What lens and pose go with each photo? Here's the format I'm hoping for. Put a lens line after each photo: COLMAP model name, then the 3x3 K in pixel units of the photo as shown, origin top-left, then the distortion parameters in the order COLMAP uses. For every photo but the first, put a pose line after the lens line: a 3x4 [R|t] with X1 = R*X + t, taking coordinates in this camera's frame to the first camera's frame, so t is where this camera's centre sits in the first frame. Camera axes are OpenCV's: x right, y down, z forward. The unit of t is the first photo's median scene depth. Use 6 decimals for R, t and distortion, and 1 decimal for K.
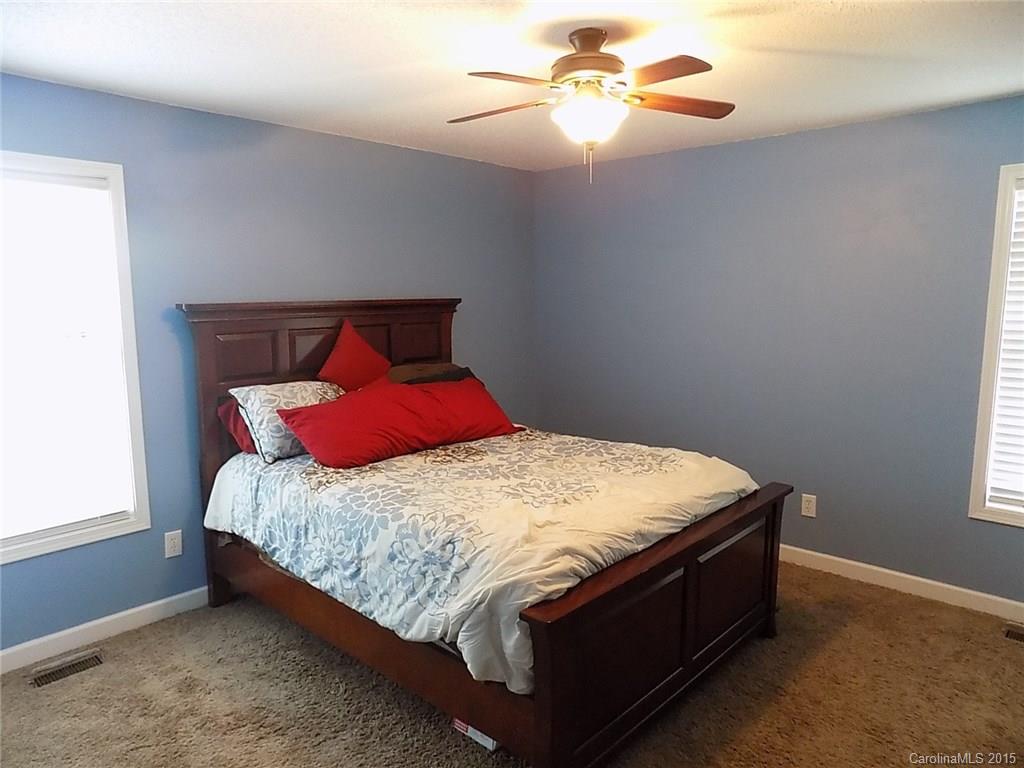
lens RADIAL K [[683.7, 0, 511.9], [0, 683.7, 383.6], [0, 0, 1]] dist [-0.021767, 0.003207]
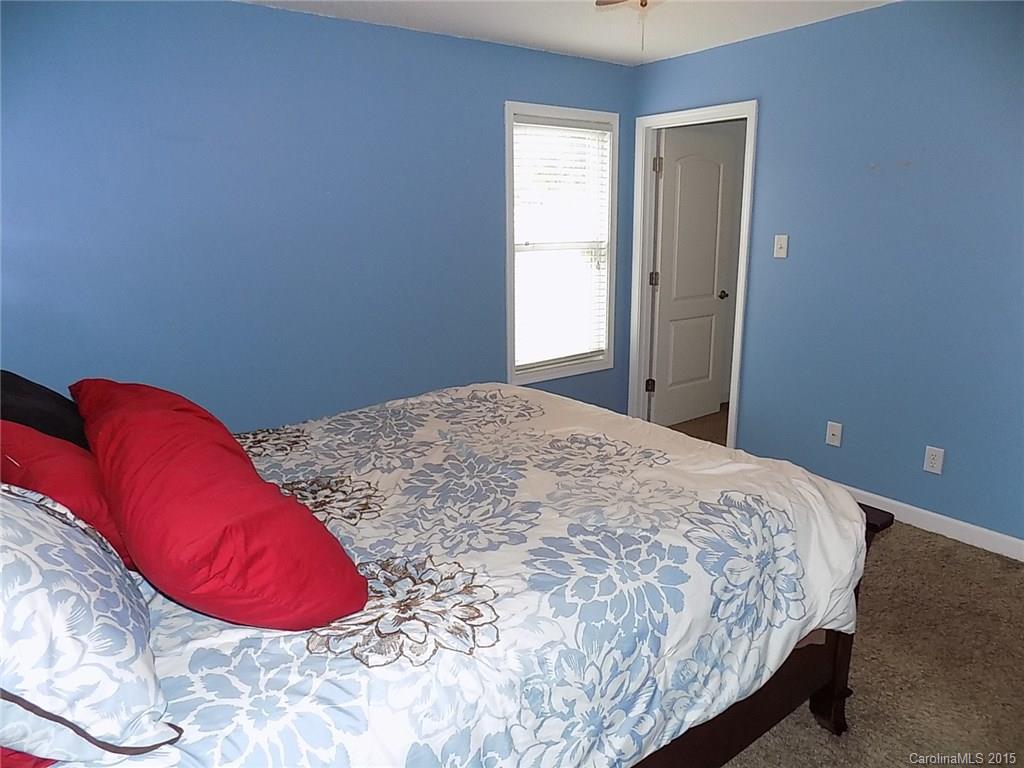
lens RADIAL K [[683.7, 0, 513.4], [0, 683.7, 384.9], [0, 0, 1]] dist [-0.021767, 0.003207]
pose [[0.178469, -0.229902, 0.956710, -0.716450], [0.134030, 0.968937, 0.207838, -0.095173], [-0.974774, 0.091135, 0.203739, 0.967651]]
